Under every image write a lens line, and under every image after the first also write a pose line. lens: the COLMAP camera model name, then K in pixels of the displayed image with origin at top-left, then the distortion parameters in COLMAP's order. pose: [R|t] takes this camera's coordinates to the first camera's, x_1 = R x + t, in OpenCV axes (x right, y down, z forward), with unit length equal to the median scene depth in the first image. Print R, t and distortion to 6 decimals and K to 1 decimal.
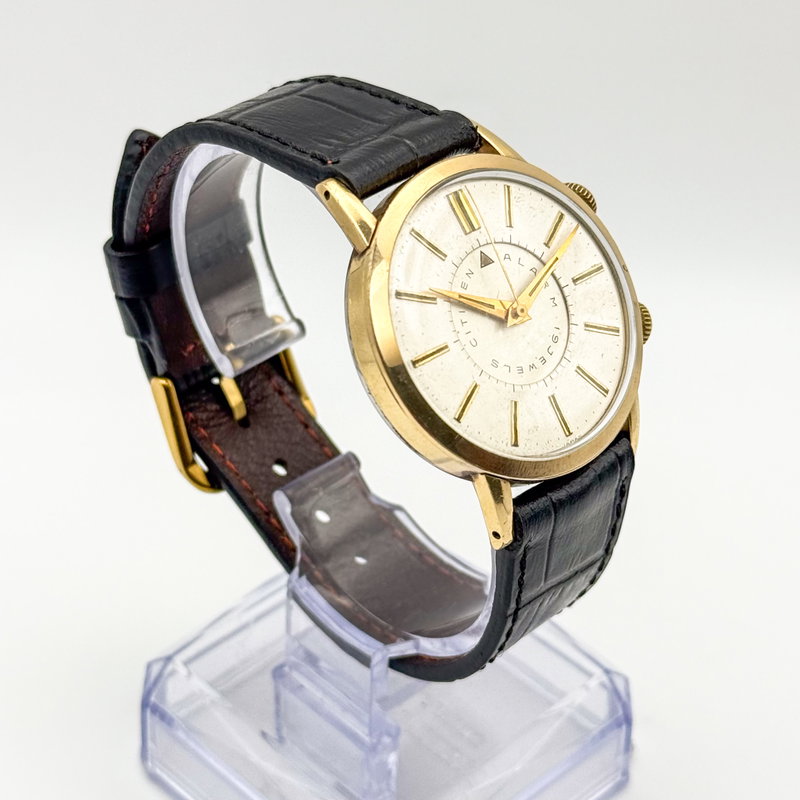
lens RADIAL K [[2113.8, 0, 400.0], [0, 2113.8, 400.0], [0, 0, 1]] dist [0.053905, -0.160289]
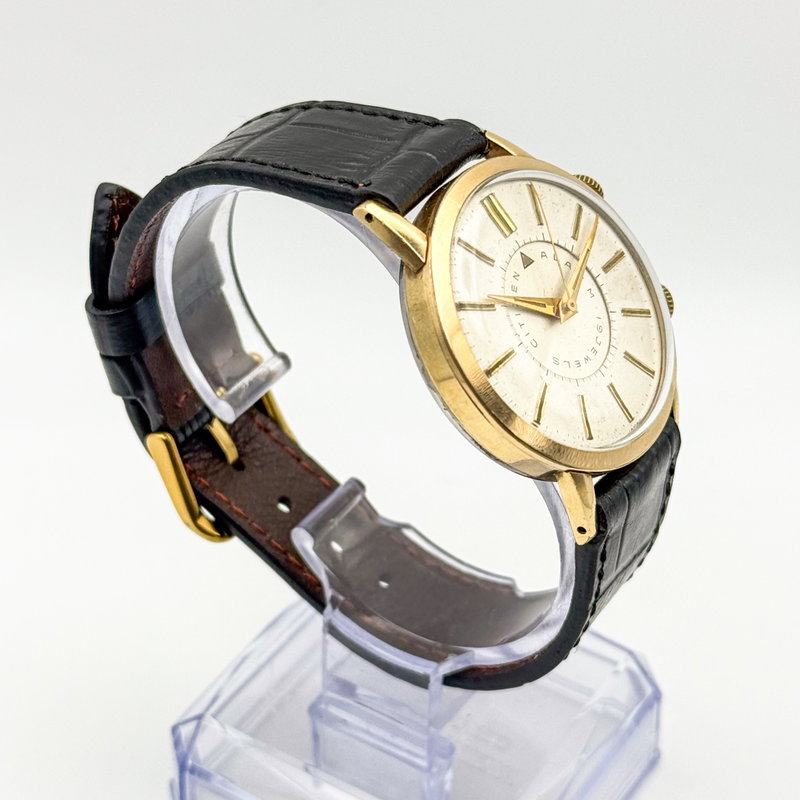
lens RADIAL K [[2113.8, 0, 400.0], [0, 2113.8, 400.0], [0, 0, 1]] dist [0.053905, -0.160289]
pose [[0.973378, -0.152117, 0.171453, -0.189021], [0.153866, 0.988087, 0.003120, -0.012641], [-0.169885, 0.023343, 0.985187, 0.024156]]
